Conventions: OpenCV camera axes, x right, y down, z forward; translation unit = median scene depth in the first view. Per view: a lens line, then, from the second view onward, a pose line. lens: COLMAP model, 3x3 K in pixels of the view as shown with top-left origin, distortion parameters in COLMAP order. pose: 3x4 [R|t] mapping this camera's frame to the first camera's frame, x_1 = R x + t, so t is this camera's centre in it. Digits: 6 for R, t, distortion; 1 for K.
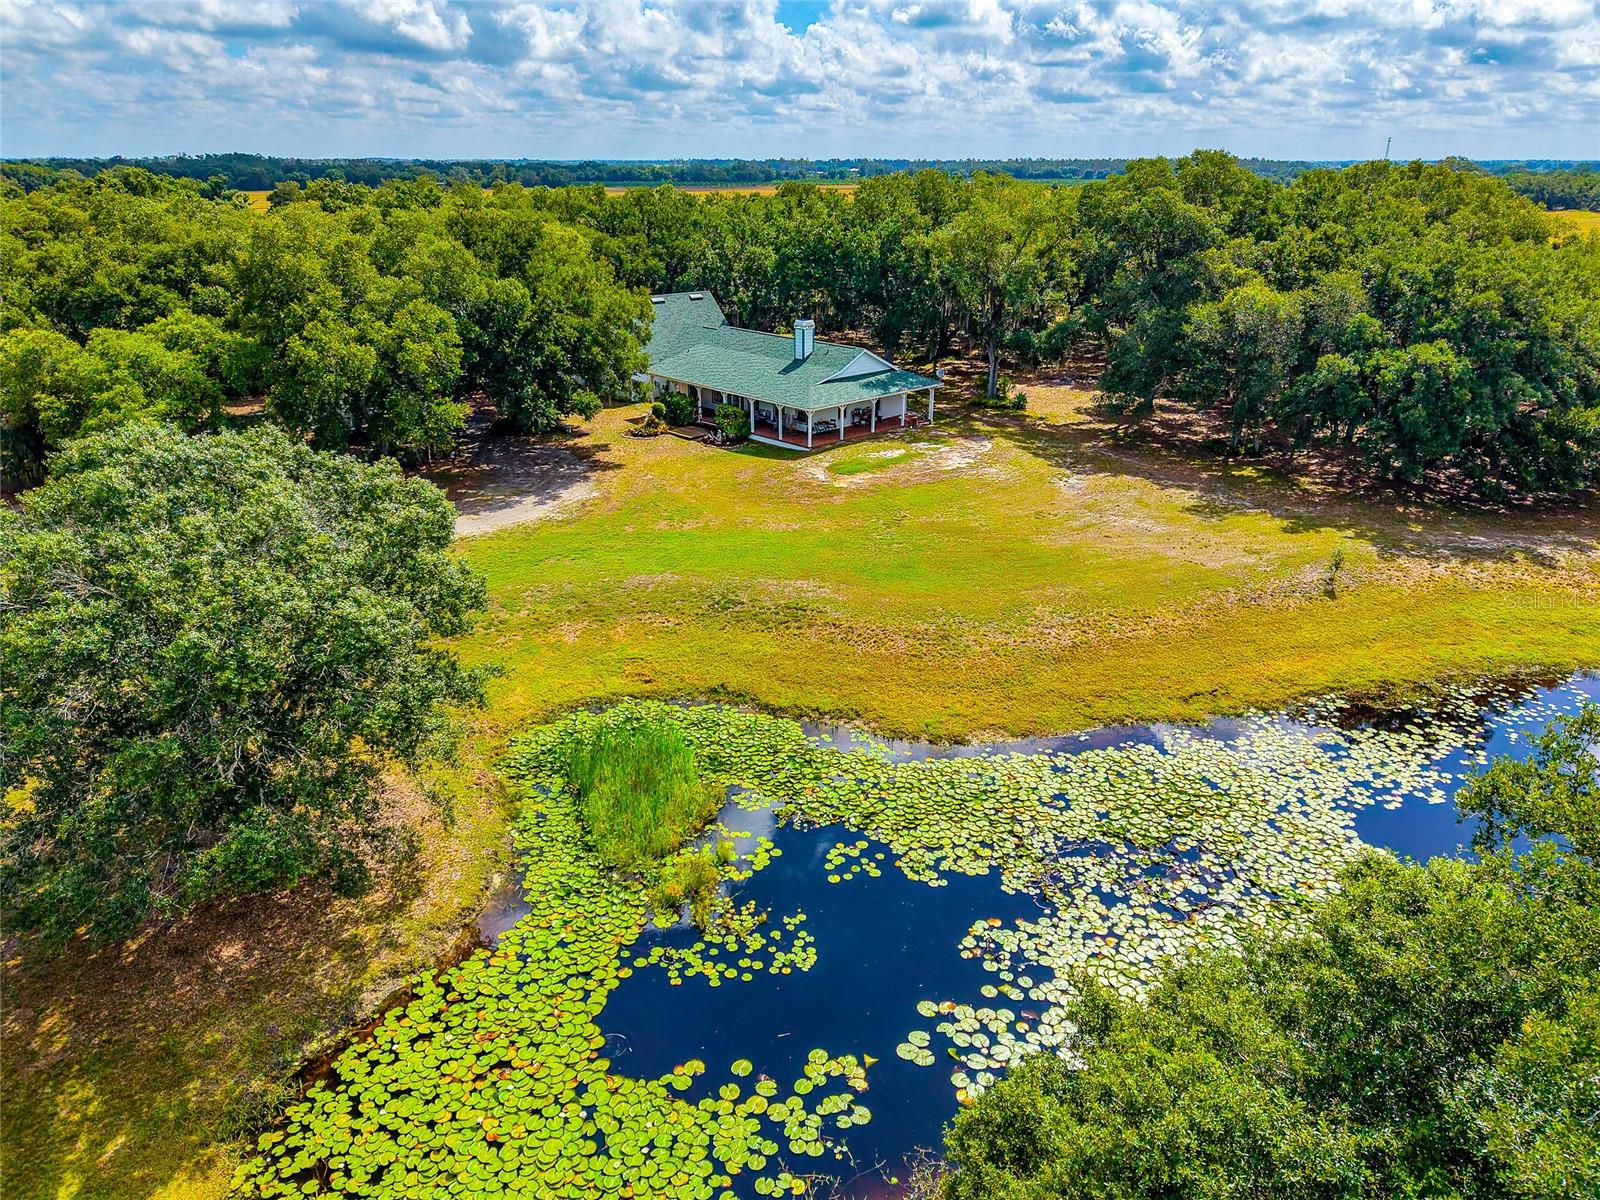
lens RADIAL K [[1107.6, 0, 800.0], [0, 1107.6, 600.0], [0, 0, 1]] dist [0.082136, -0.085915]
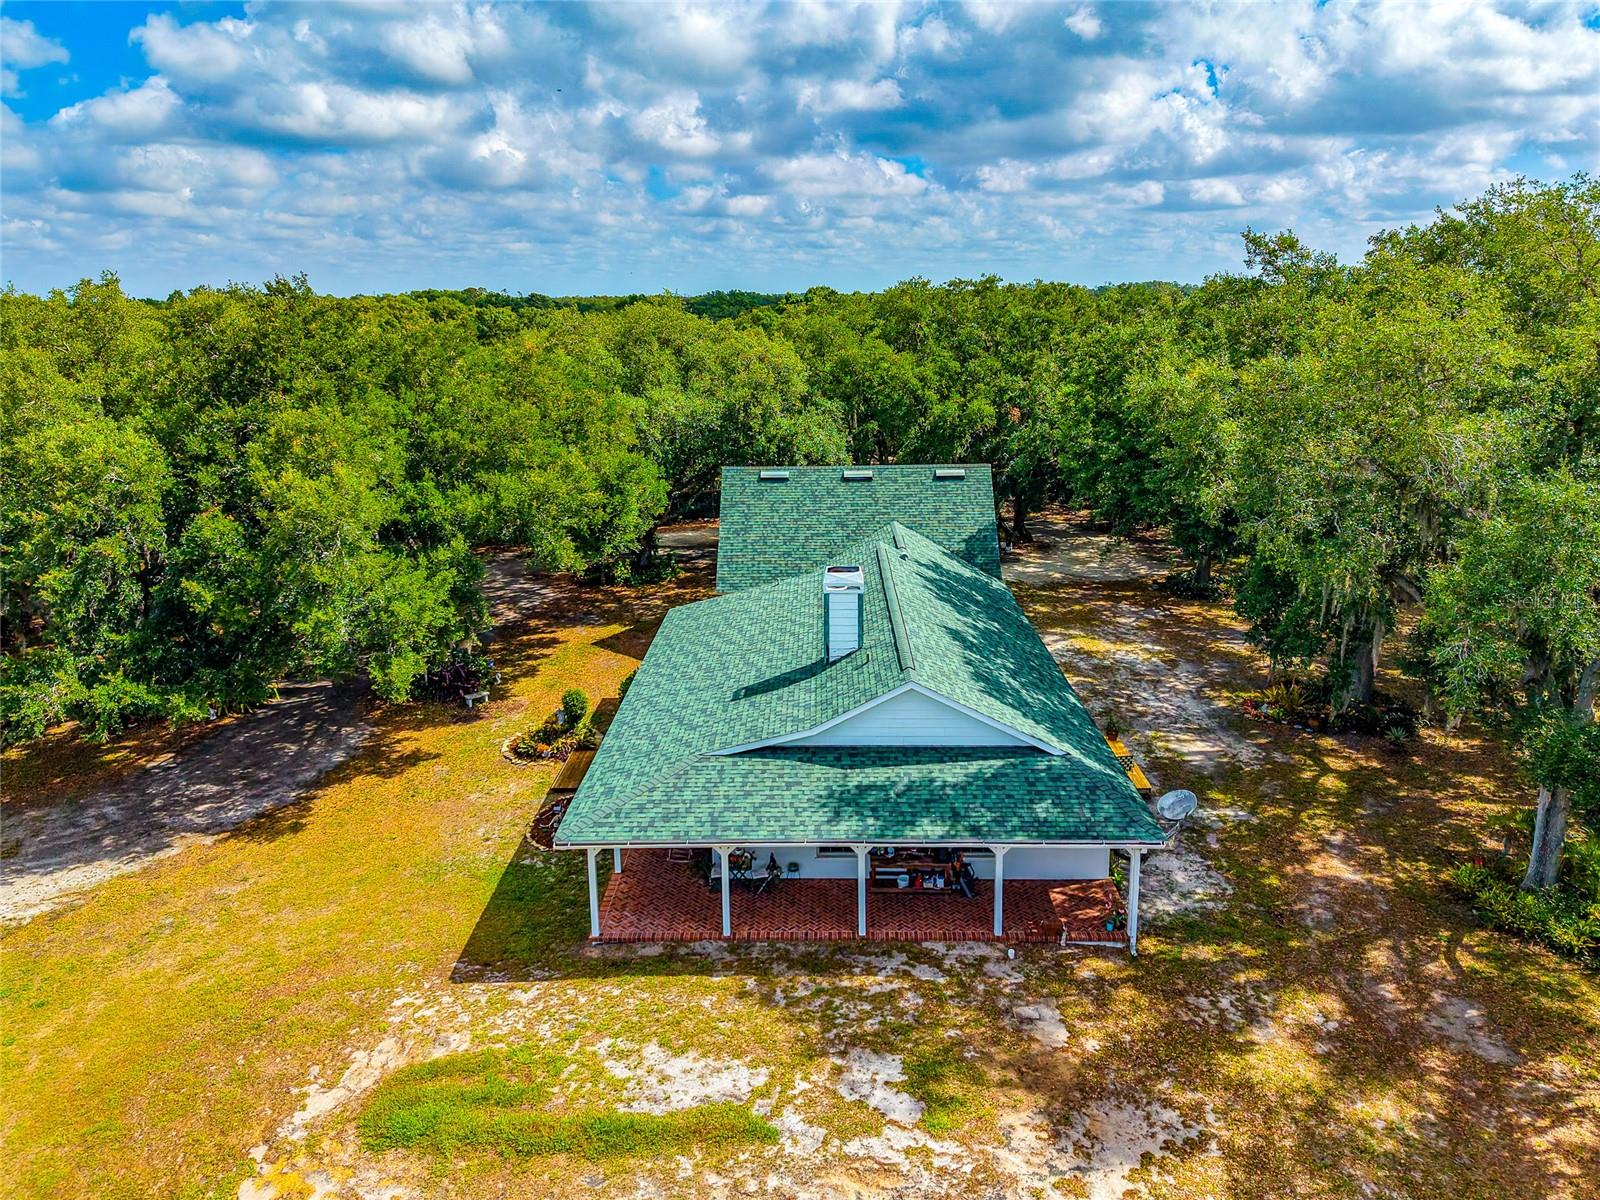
lens RADIAL K [[1126.7, 0, 798.8], [0, 1126.7, 493.6], [0, 0, 1]] dist [-0.004167, -0.007535]
pose [[0.714329, 0.105075, -0.691876, 0.270170], [-0.238796, 0.965923, -0.099851, -0.240954], [0.657807, 0.236544, 0.715078, 0.724884]]
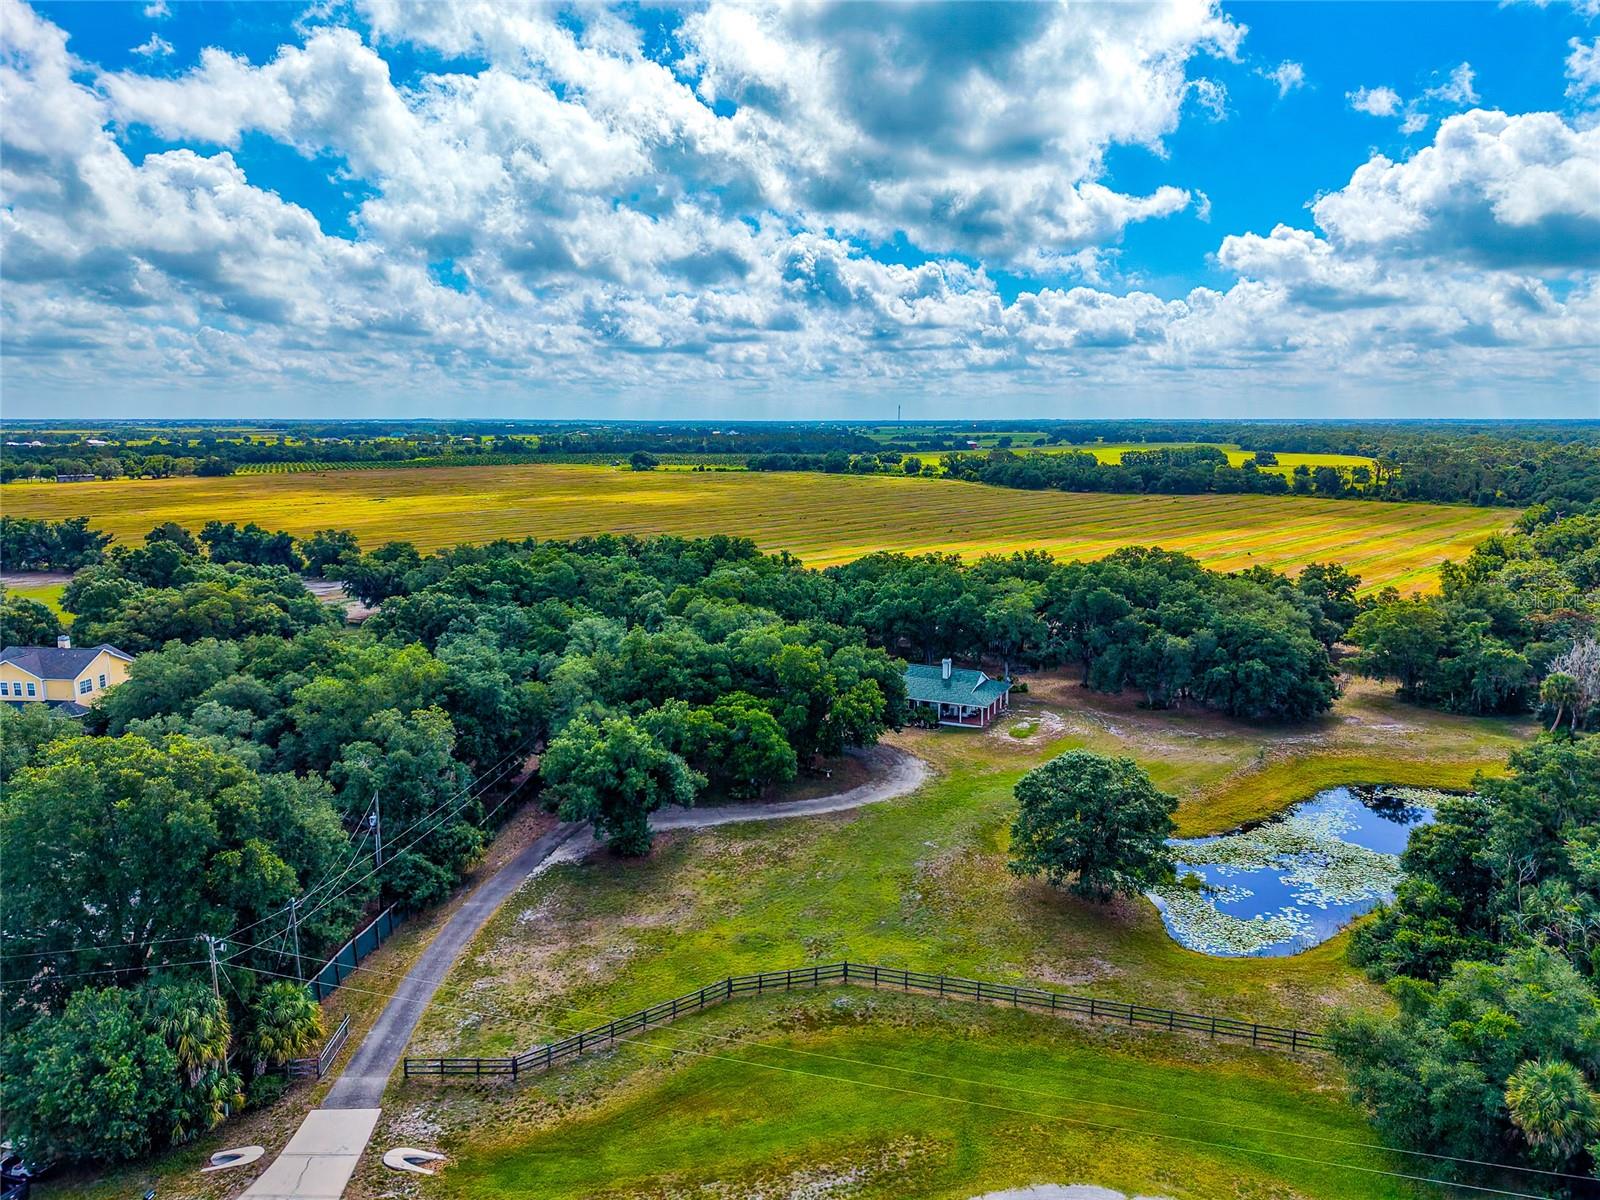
lens RADIAL K [[1102.1, 0, 795.2], [0, 1102.1, 566.7], [0, 0, 1]] dist [0.037343, -0.030382]
pose [[0.932695, -0.050846, 0.357064, -0.933027], [0.135685, 0.966749, -0.216763, -0.030106], [-0.334170, 0.250622, 0.908581, -0.690393]]
